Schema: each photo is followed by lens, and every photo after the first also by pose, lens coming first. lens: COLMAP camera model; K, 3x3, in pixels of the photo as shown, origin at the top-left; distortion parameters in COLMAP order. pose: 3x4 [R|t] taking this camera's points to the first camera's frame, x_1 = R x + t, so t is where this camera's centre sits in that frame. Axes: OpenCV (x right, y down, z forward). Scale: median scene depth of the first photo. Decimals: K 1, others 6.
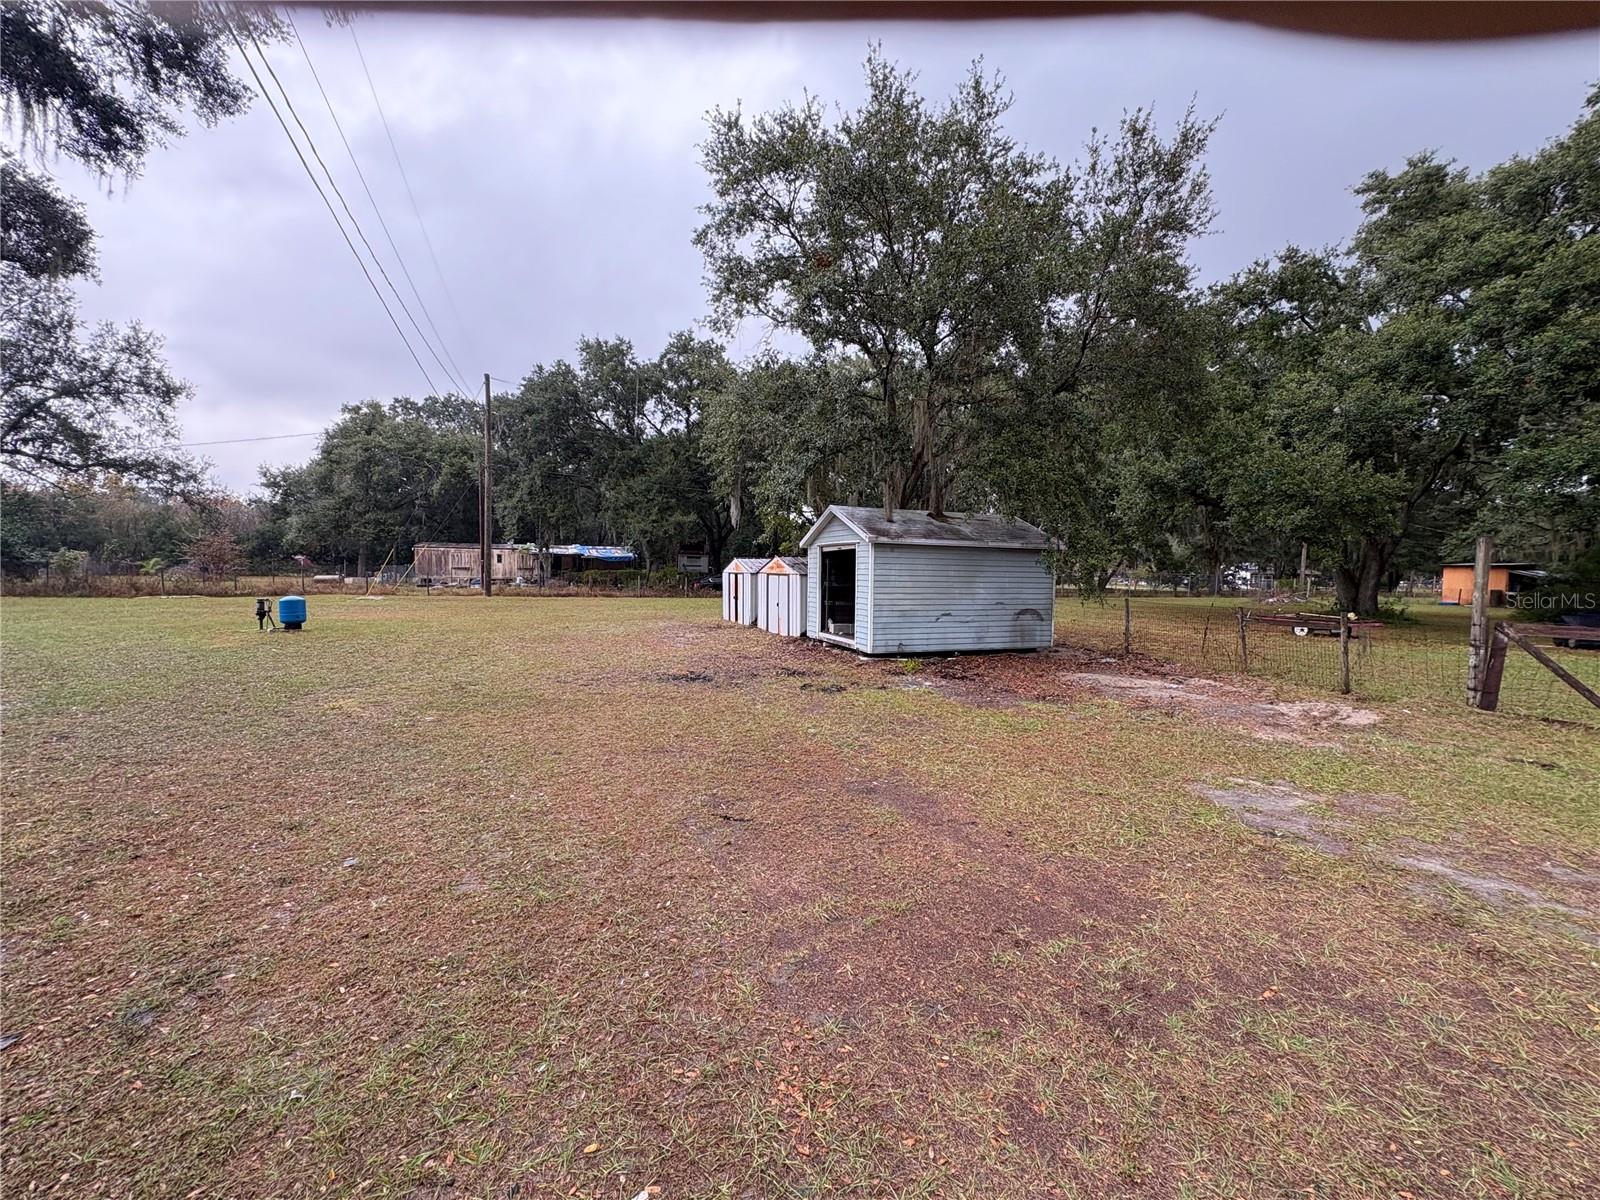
lens RADIAL K [[635.1, 0, 800.0], [0, 635.1, 600.0], [0, 0, 1]] dist [-0.002289, 0.000056]
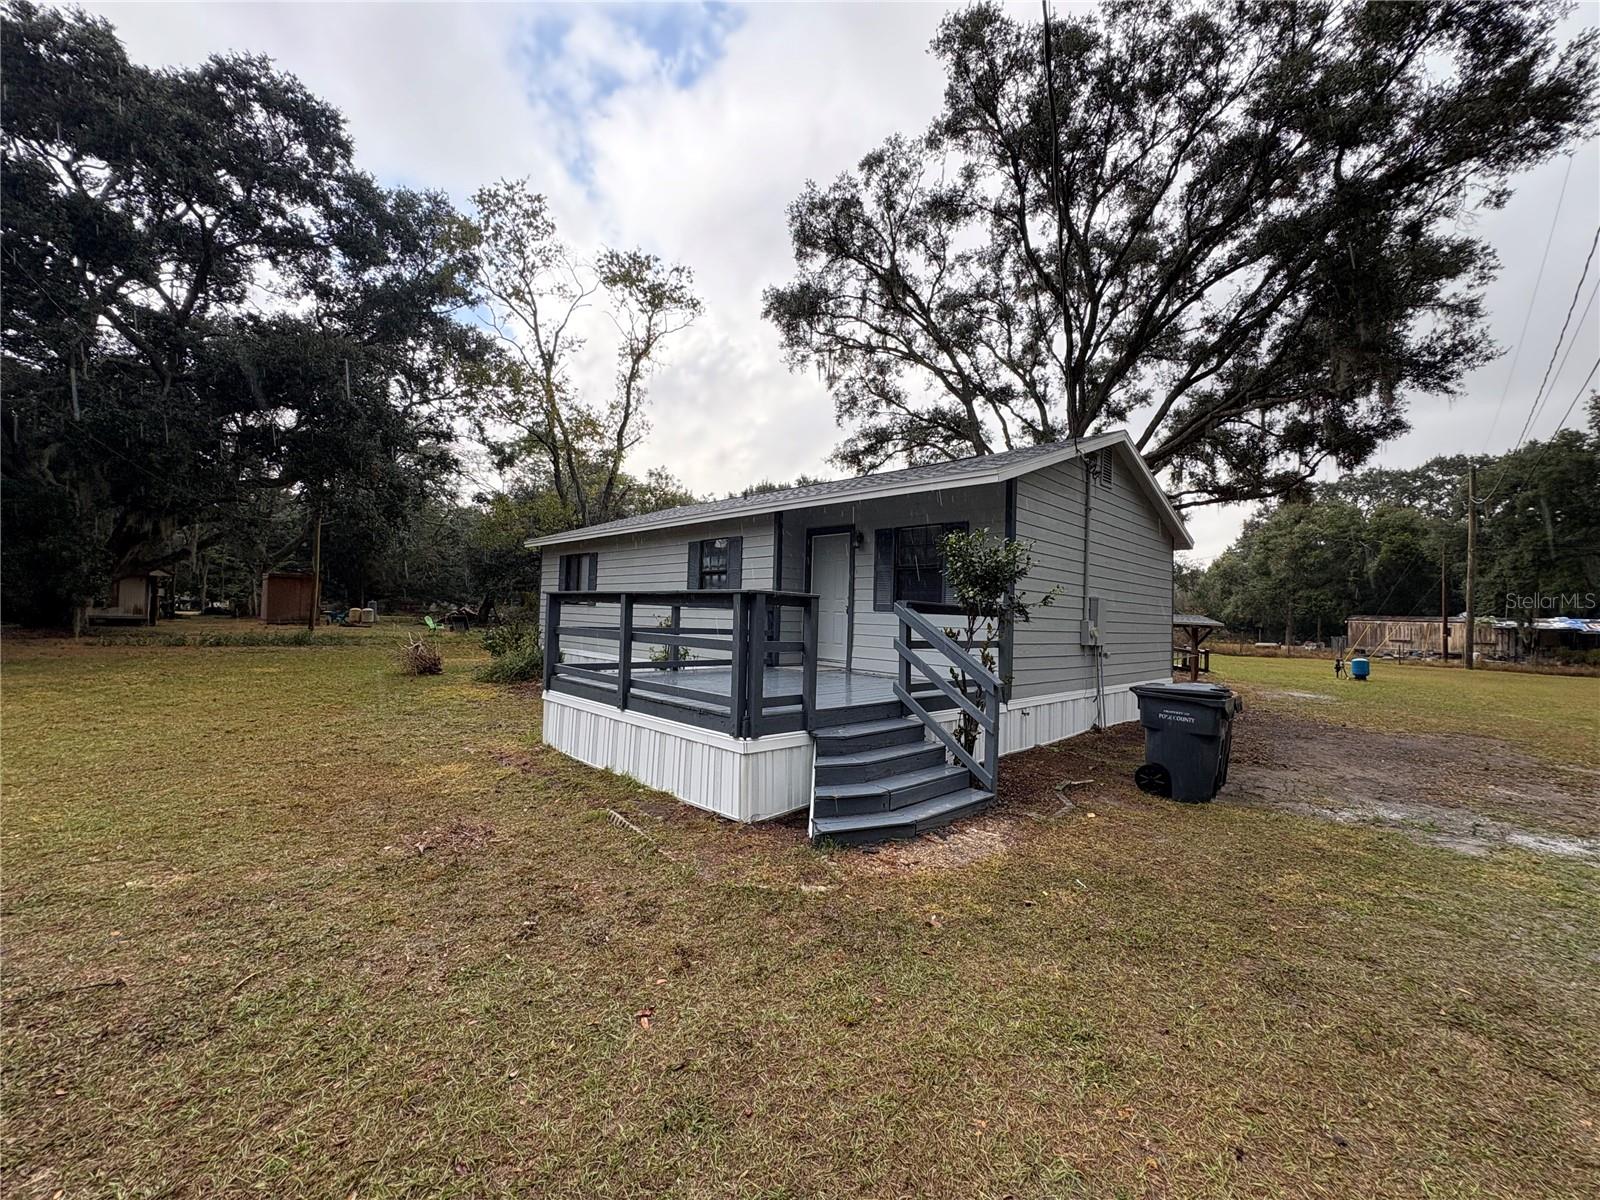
lens RADIAL K [[635.1, 0, 800.0], [0, 635.1, 600.0], [0, 0, 1]] dist [-0.002289, 0.000056]
pose [[0.386081, -0.024478, -0.922140, 0.037875], [-0.073216, 0.995681, -0.057084, 0.013514], [0.919555, 0.089554, 0.382622, -0.291835]]
